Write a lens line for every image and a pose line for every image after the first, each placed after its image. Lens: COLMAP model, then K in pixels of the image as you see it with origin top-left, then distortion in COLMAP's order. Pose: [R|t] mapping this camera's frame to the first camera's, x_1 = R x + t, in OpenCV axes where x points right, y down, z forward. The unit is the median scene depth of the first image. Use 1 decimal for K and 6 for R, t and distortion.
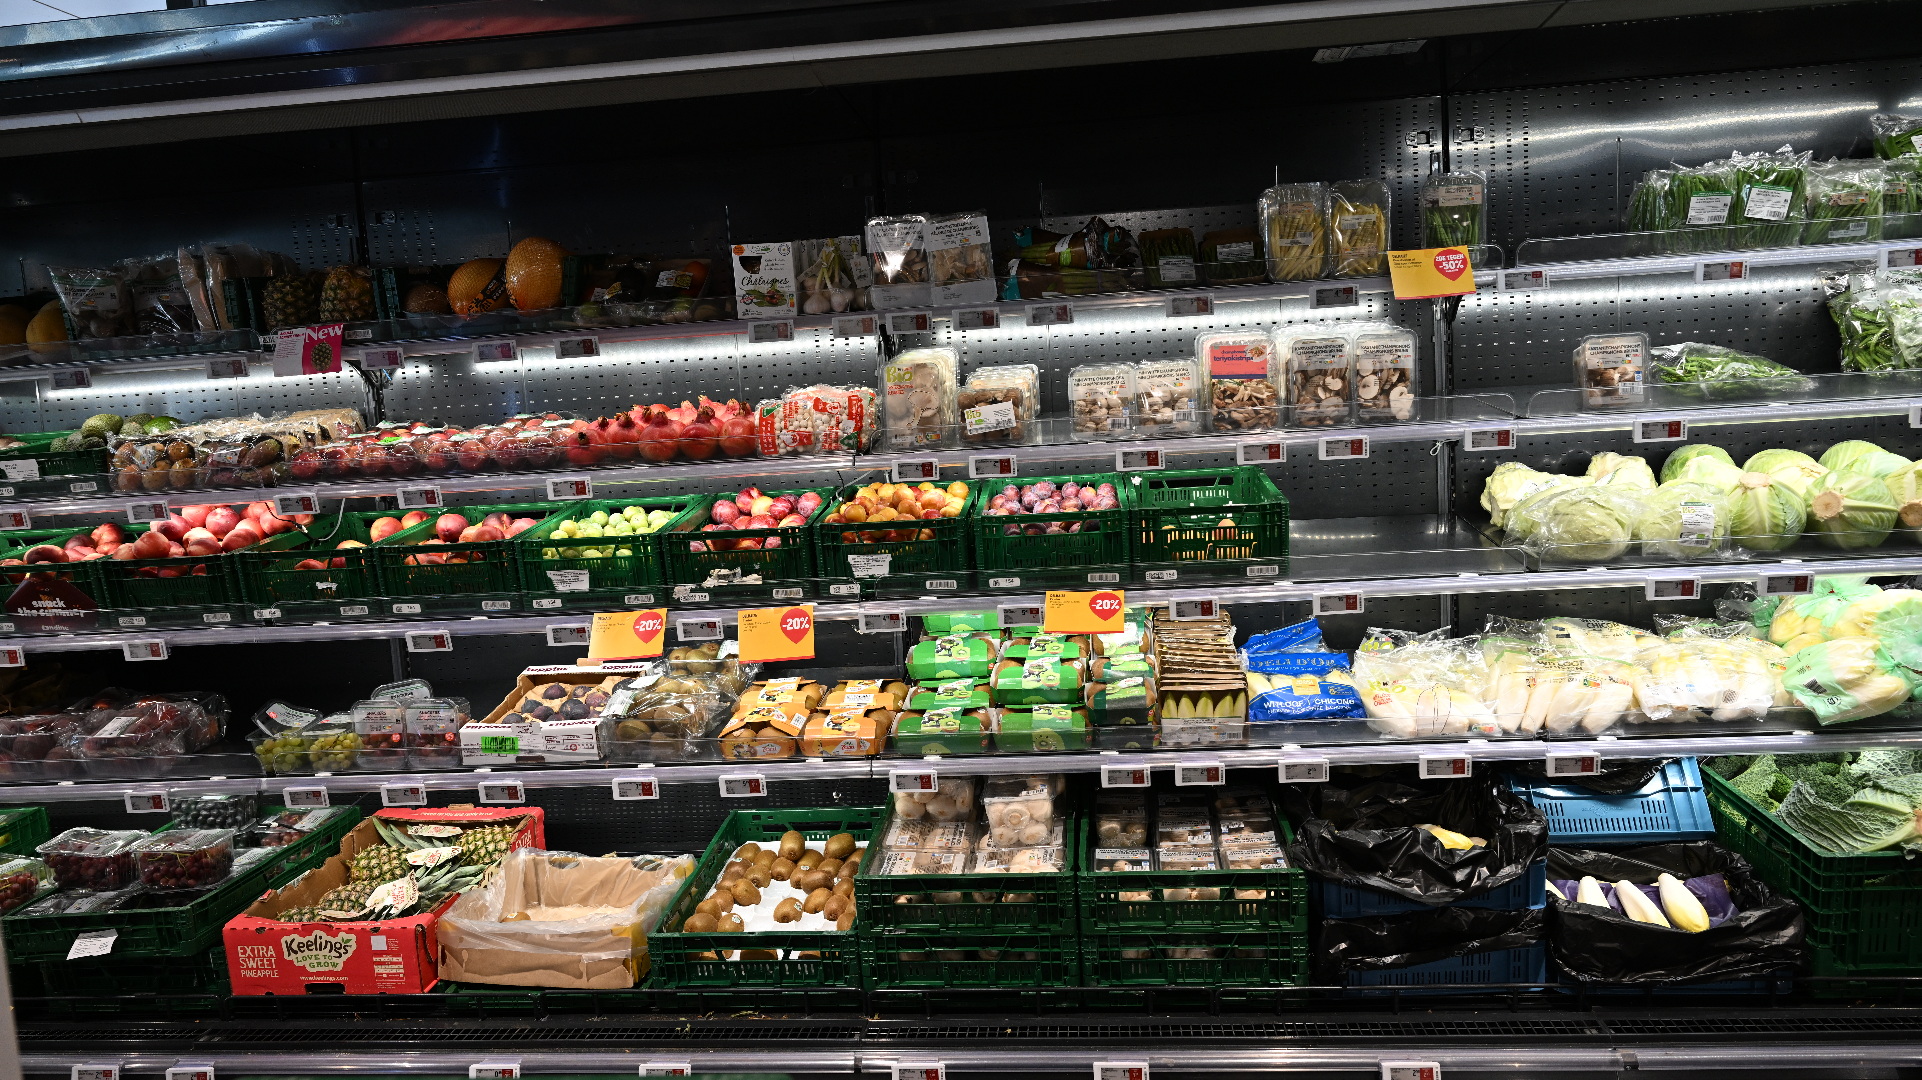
lens RADIAL K [[1283.5, 0, 961.0], [0, 1283.5, 540.0], [0, 0, 1]] dist [0.002307, -0.001706]
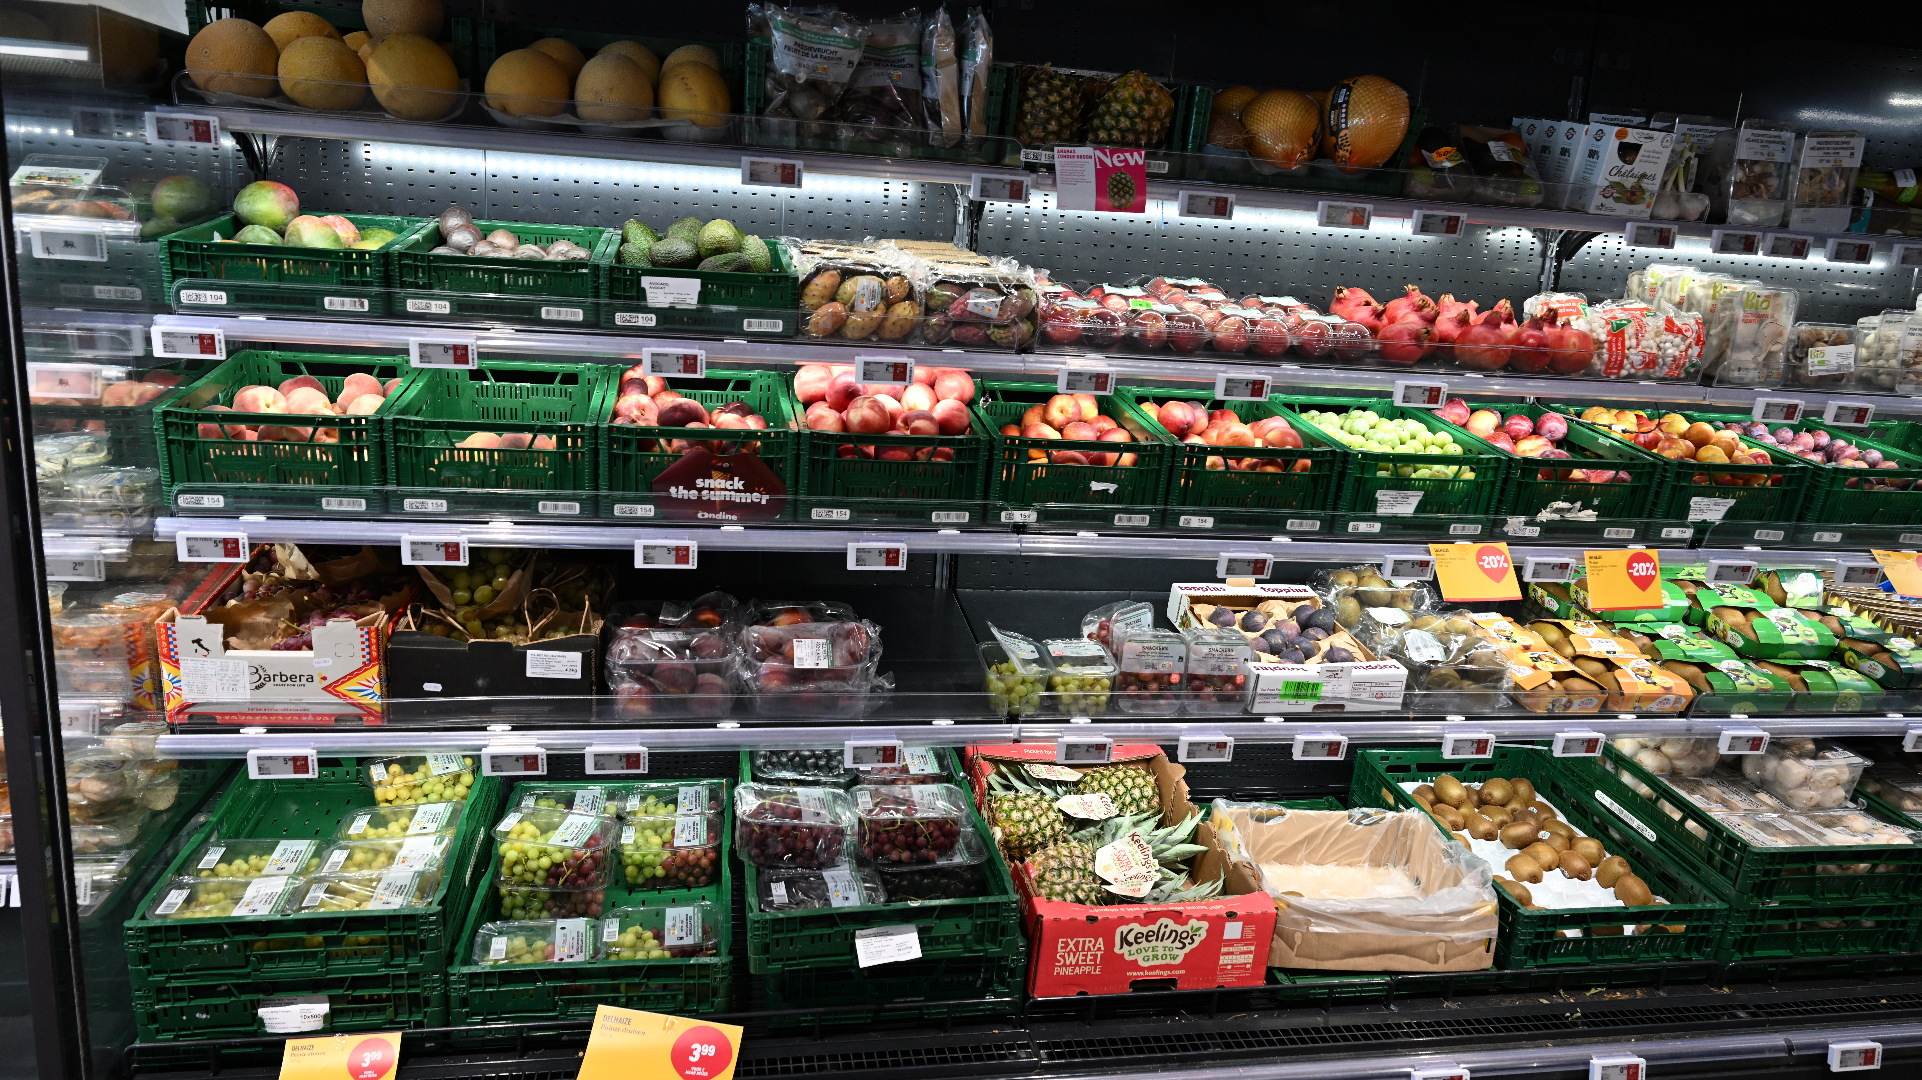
lens RADIAL K [[1252.1, 0, 961.0], [0, 1252.1, 540.0], [0, 0, 1]] dist [-0.000934, -0.001381]
pose [[0.954261, 0.053759, 0.294102, -0.823493], [-0.086981, 0.991070, 0.101068, -0.002329], [-0.286043, -0.122026, 0.950415, 0.295619]]
